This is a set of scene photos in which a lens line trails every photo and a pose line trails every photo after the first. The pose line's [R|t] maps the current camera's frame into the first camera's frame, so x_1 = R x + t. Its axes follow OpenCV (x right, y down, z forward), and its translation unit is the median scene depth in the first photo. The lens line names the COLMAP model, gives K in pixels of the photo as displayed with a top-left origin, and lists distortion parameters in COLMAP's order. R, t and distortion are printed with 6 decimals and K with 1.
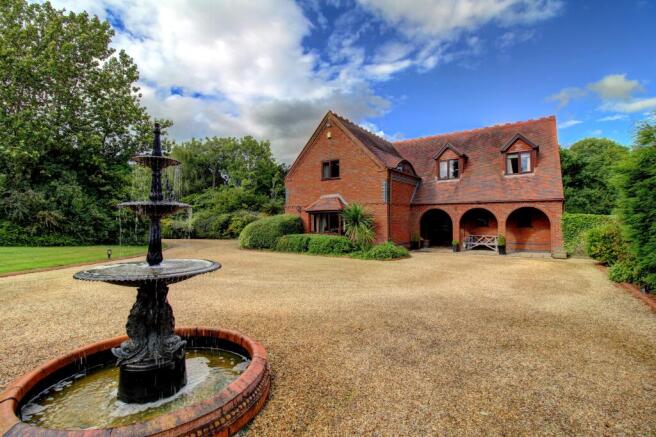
lens RADIAL K [[308.5, 0, 329.4], [0, 308.5, 218.7], [0, 0, 1]] dist [-0.017517, -0.002802]
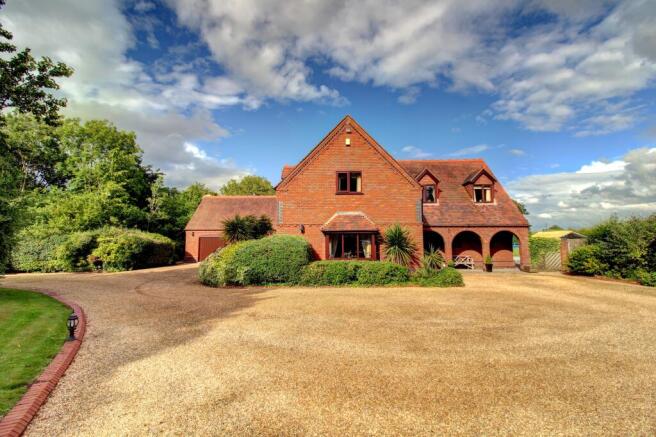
lens RADIAL K [[308.5, 0, 328.2], [0, 308.5, 218.5], [0, 0, 1]] dist [-0.017517, -0.002802]
pose [[0.824122, 0.039376, 0.565042, -0.523954], [-0.001639, 0.997742, -0.067140, -0.003582], [-0.566410, 0.054405, 0.822326, 0.347221]]
